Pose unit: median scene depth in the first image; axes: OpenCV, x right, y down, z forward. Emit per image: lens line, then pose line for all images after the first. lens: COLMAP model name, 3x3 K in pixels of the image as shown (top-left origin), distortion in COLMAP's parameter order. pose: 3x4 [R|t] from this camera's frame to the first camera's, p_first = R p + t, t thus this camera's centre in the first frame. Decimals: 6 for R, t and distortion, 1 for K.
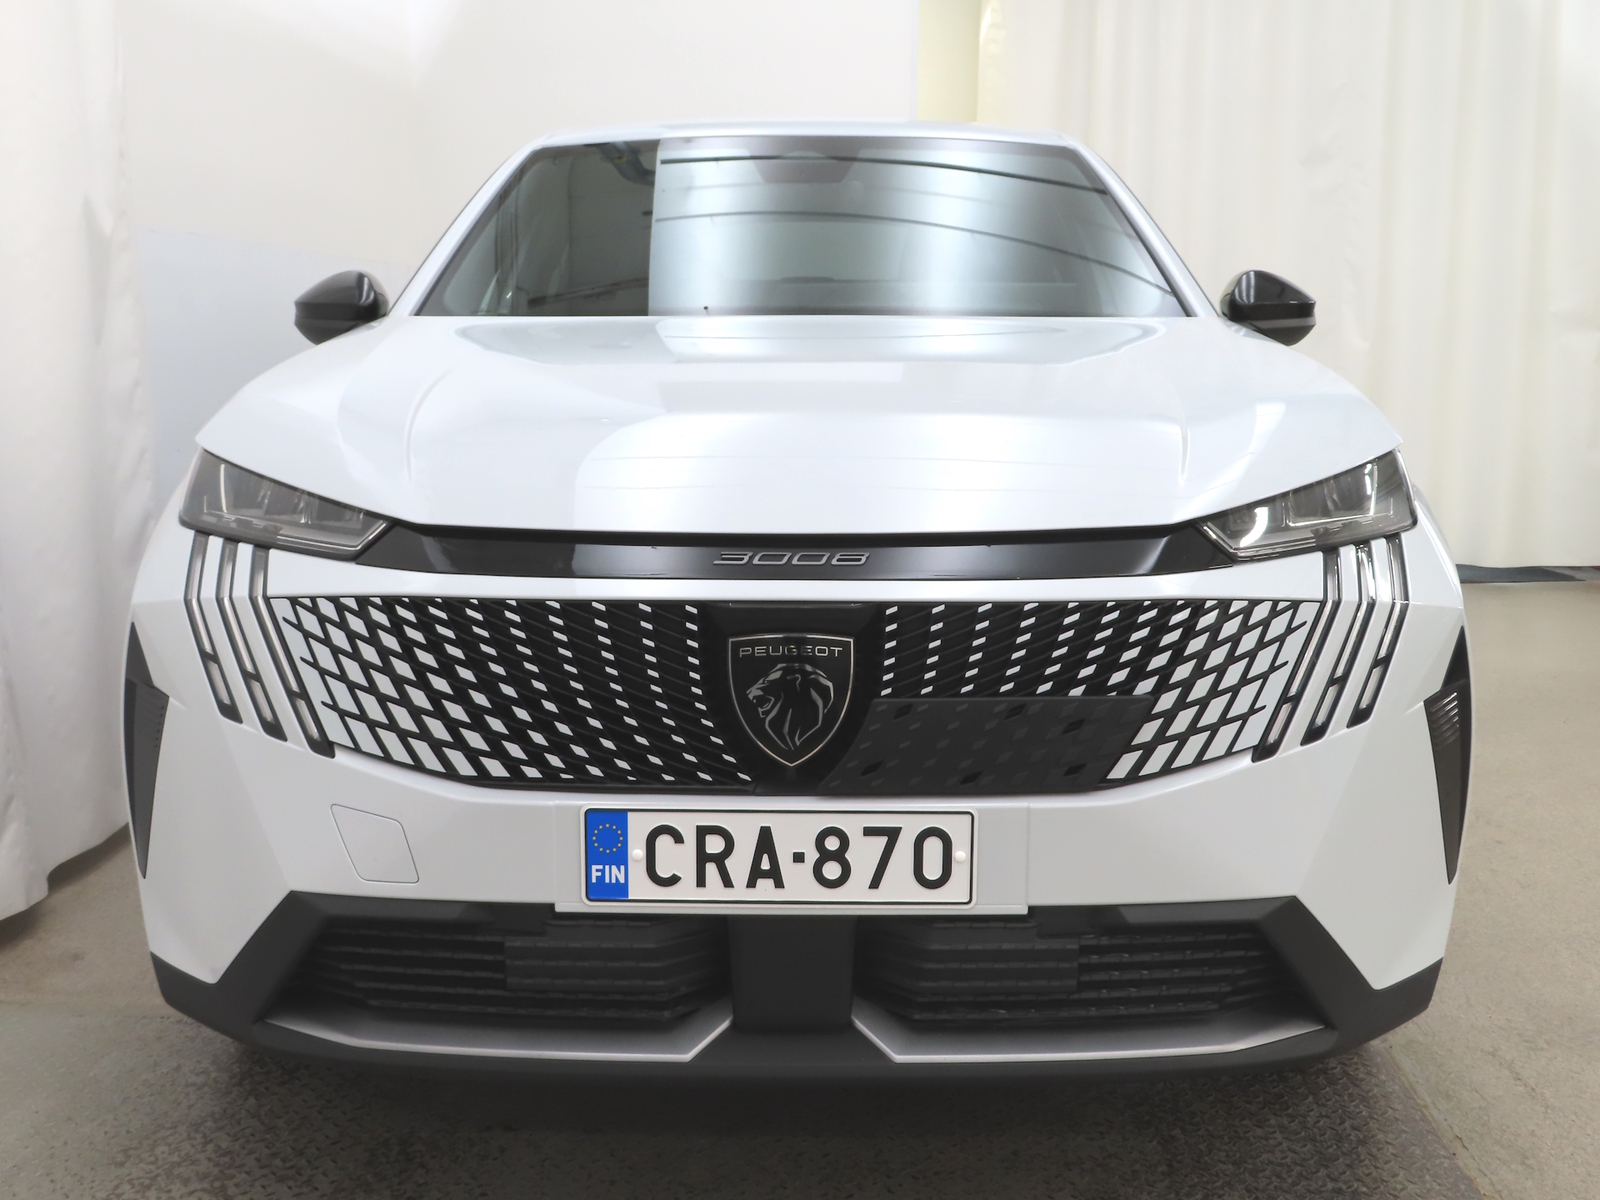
lens RADIAL K [[1558.4, 0, 800.0], [0, 1558.4, 600.0], [0, 0, 1]] dist [0.054376, 0.002790]
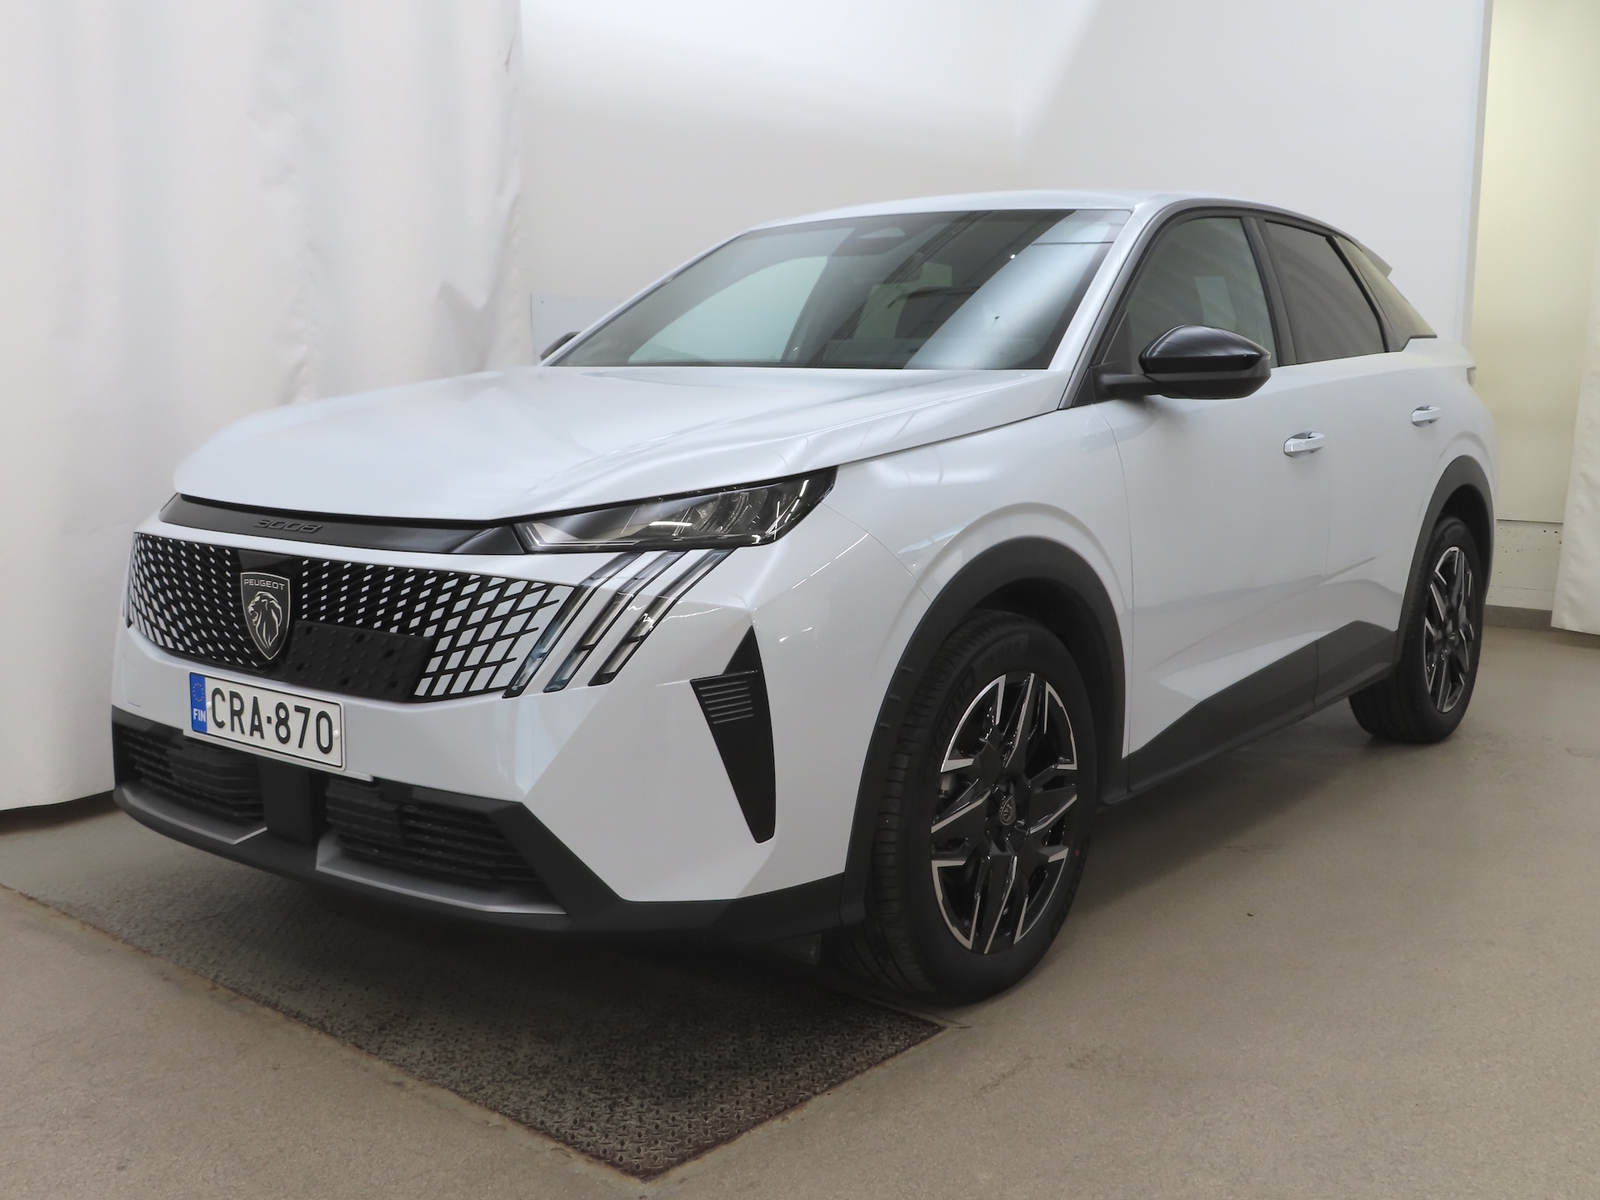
lens RADIAL K [[1558.4, 0, 800.0], [0, 1558.4, 600.0], [0, 0, 1]] dist [0.054376, 0.002790]
pose [[0.800773, 0.089371, -0.592263, 1.308535], [-0.103481, 0.994579, 0.010168, -0.021500], [0.589961, 0.053146, 0.805681, 0.060900]]
